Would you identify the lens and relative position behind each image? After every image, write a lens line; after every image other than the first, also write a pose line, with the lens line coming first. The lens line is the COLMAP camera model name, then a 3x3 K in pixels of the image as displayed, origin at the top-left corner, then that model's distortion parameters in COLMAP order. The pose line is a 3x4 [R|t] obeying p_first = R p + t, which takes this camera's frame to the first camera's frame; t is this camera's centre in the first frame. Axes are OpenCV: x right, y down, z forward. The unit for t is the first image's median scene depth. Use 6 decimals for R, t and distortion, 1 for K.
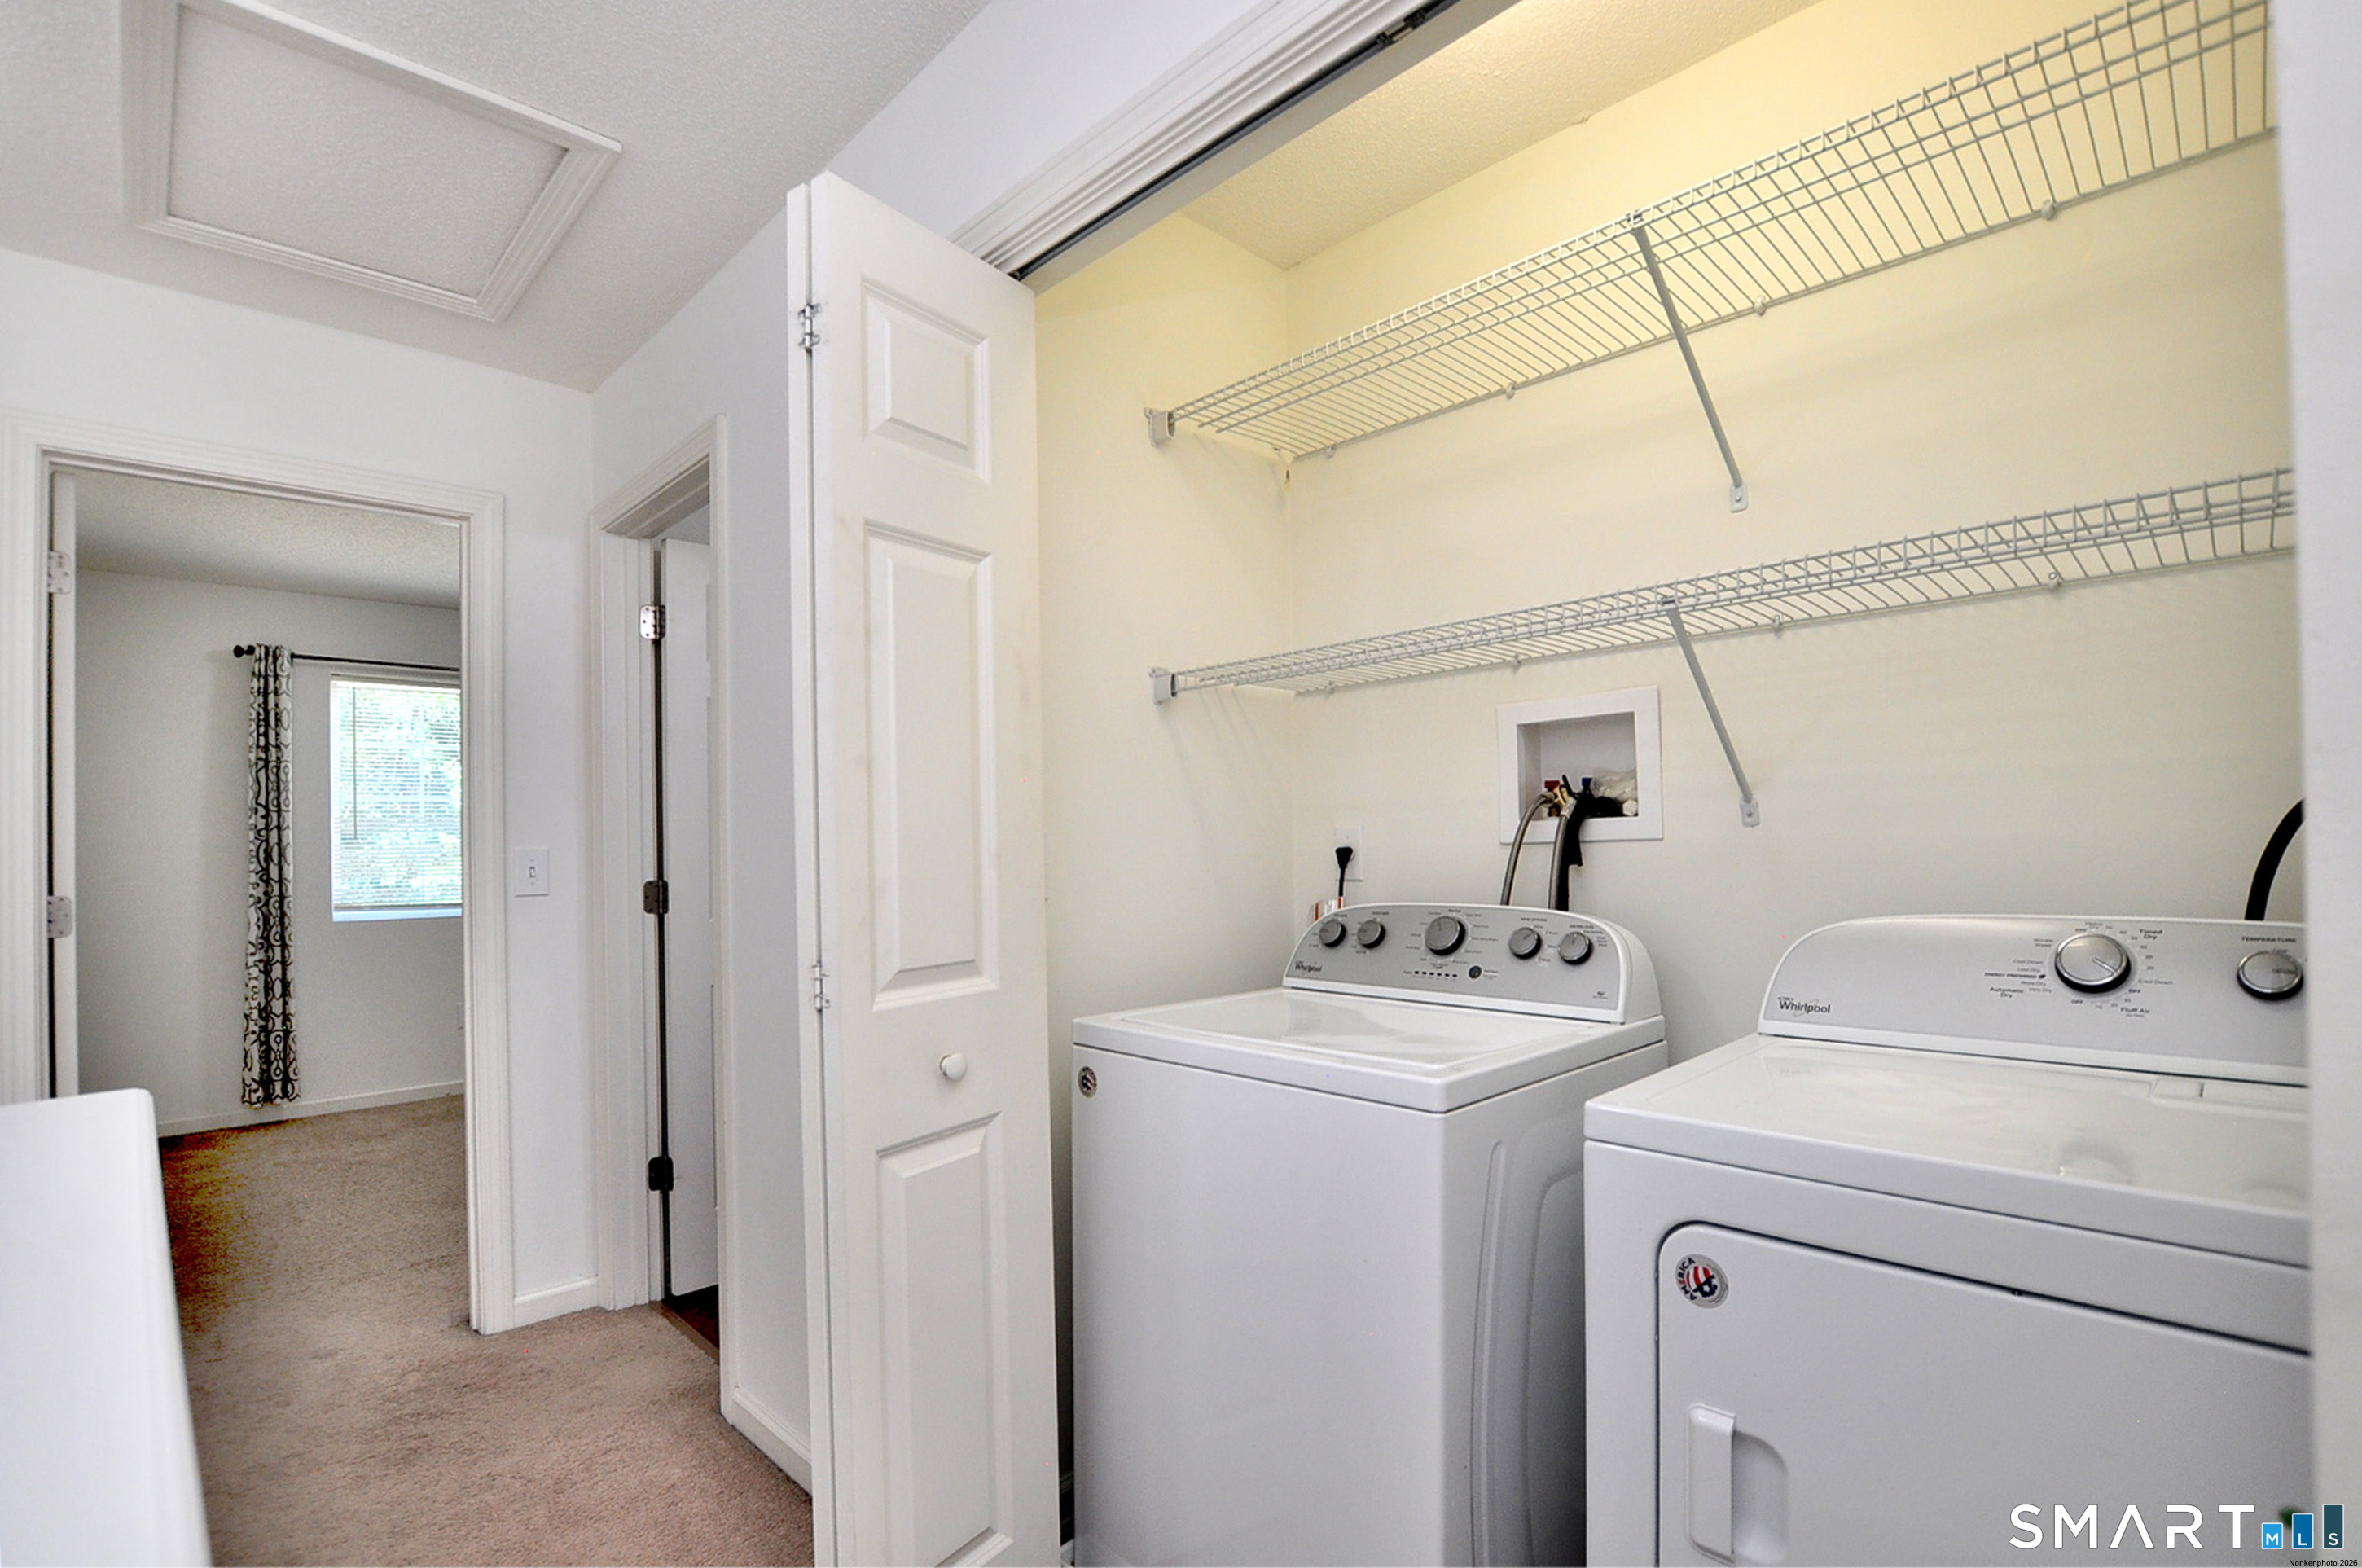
lens RADIAL K [[1116.8, 0, 1270.4], [0, 1116.8, 836.0], [0, 0, 1]] dist [0.000147, -0.013275]
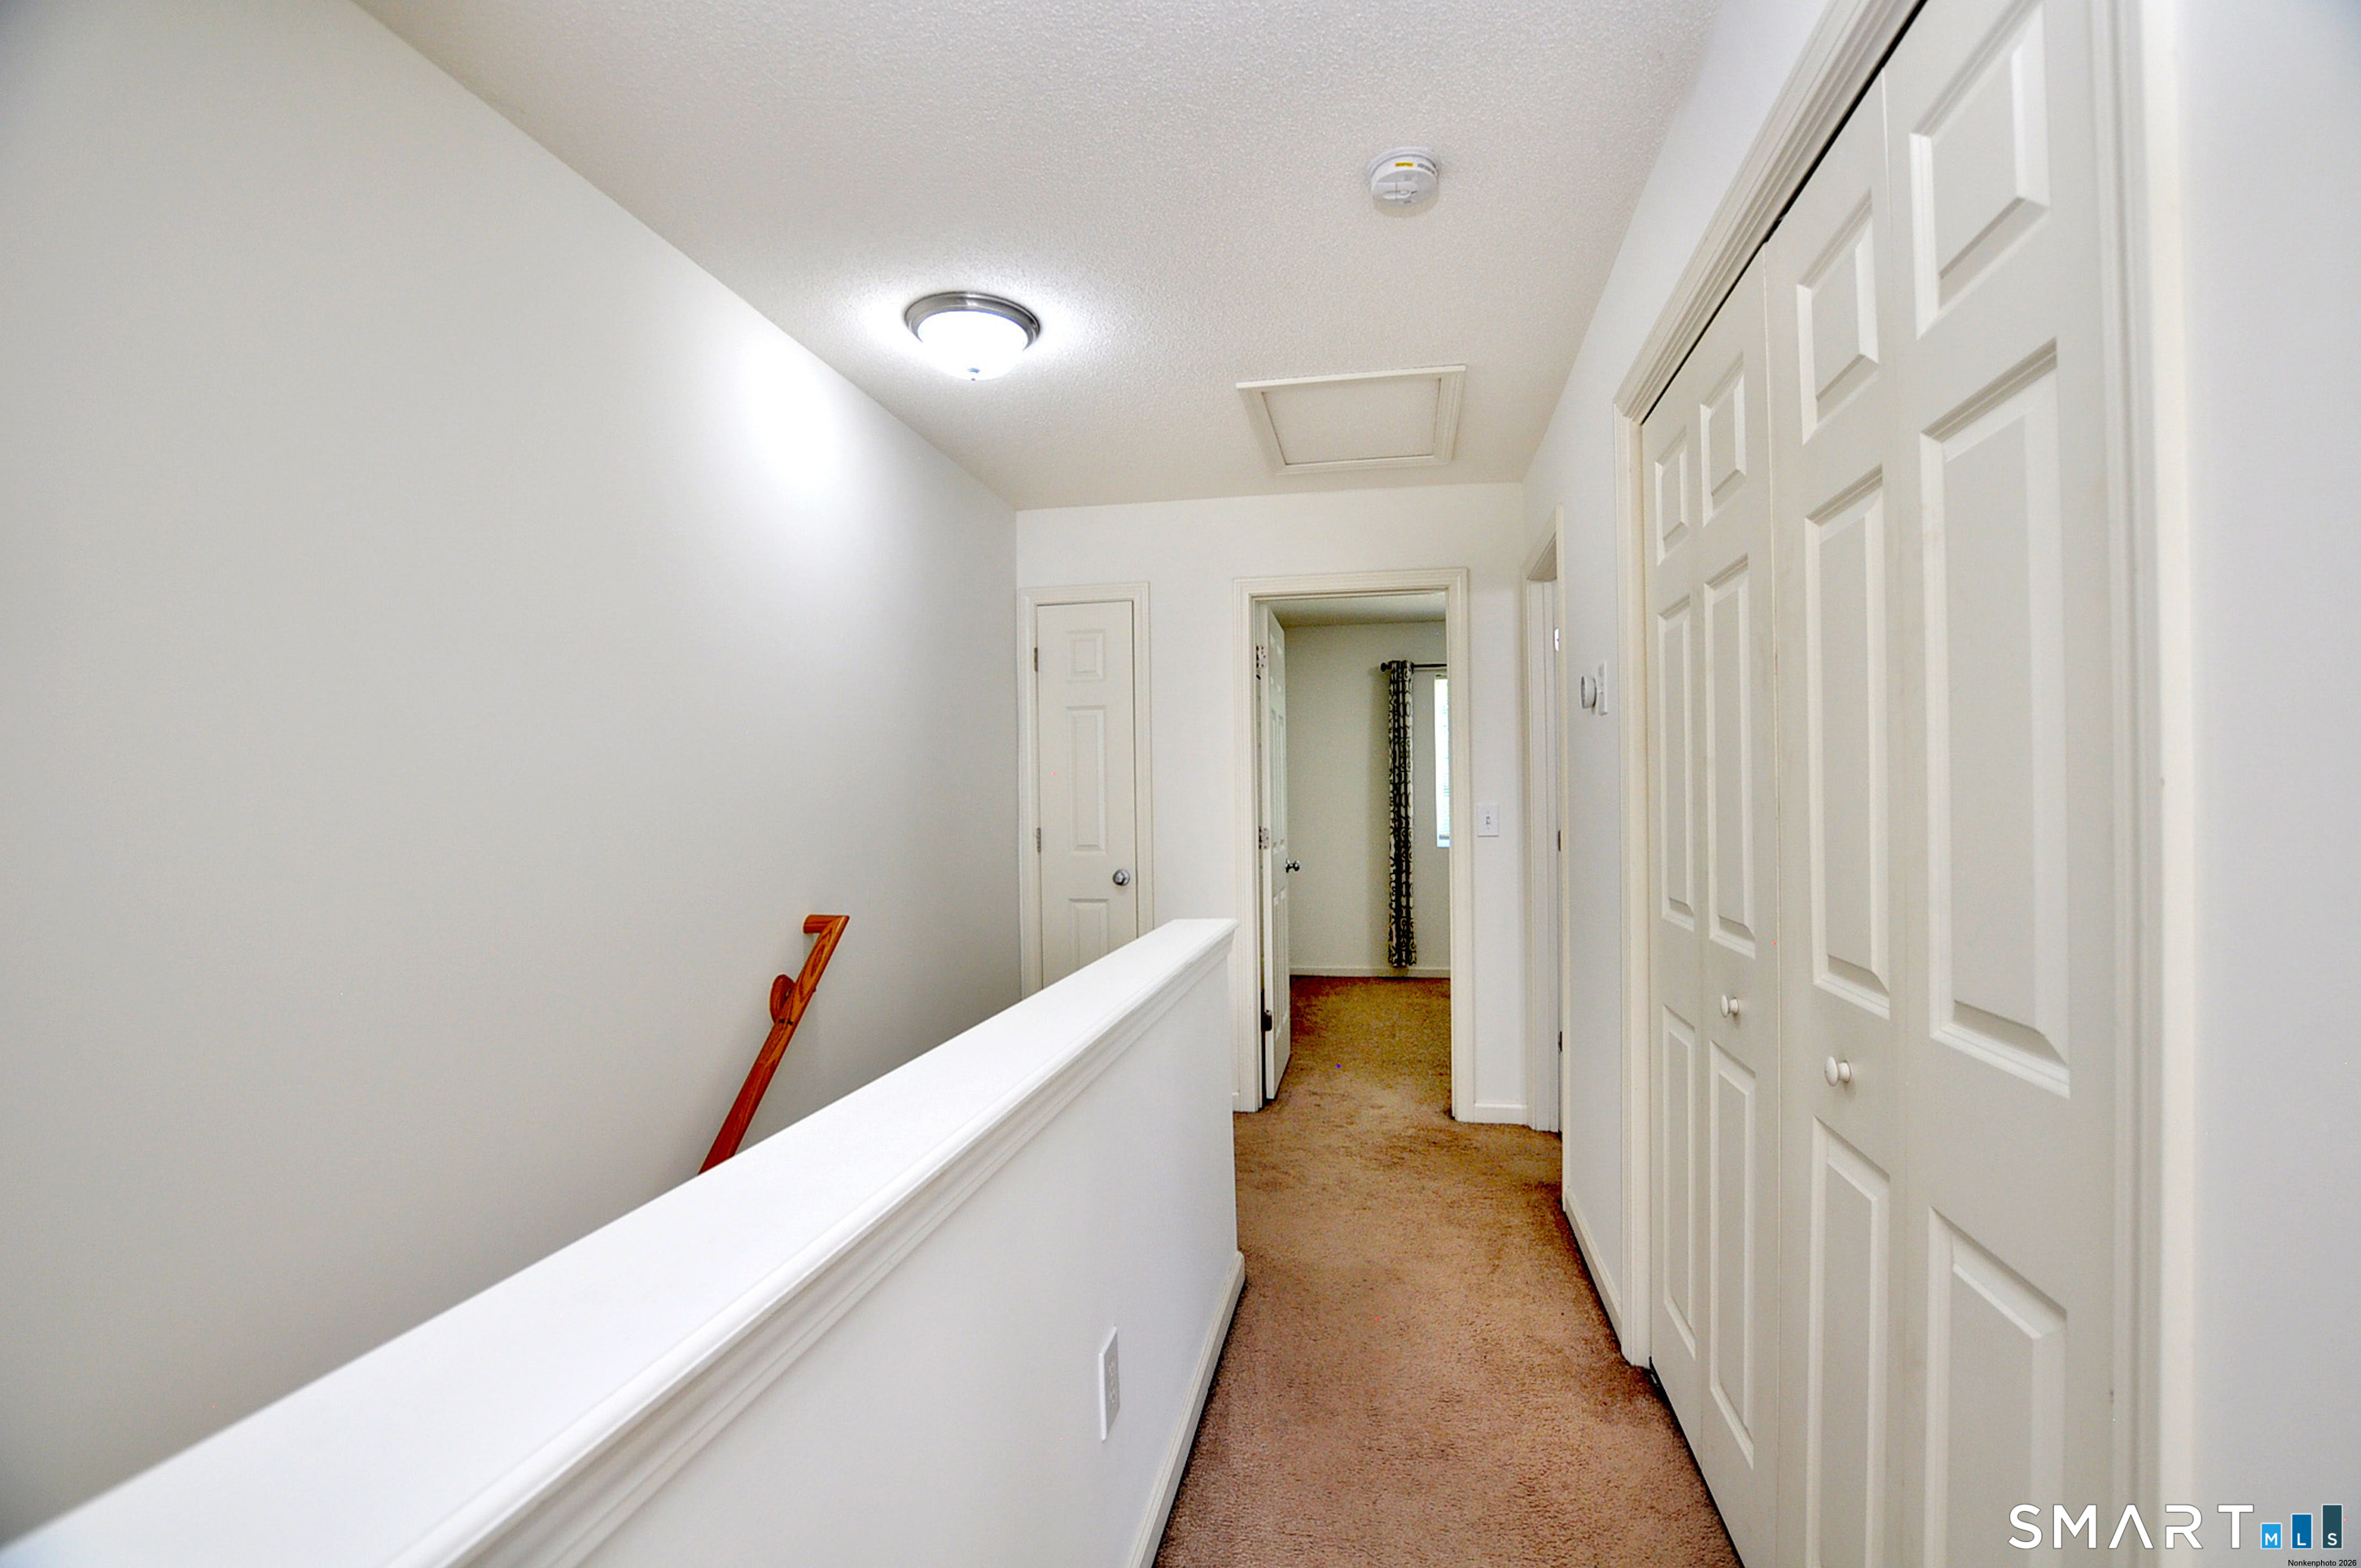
lens RADIAL K [[1060.7, 0, 1191.2], [0, 1060.7, 803.5], [0, 0, 1]] dist [-0.027296, 0.000390]
pose [[0.567843, 0.015635, -0.822989, 0.124440], [0.000669, 0.999811, 0.019455, -0.006826], [0.823137, -0.011598, 0.567725, -0.054071]]
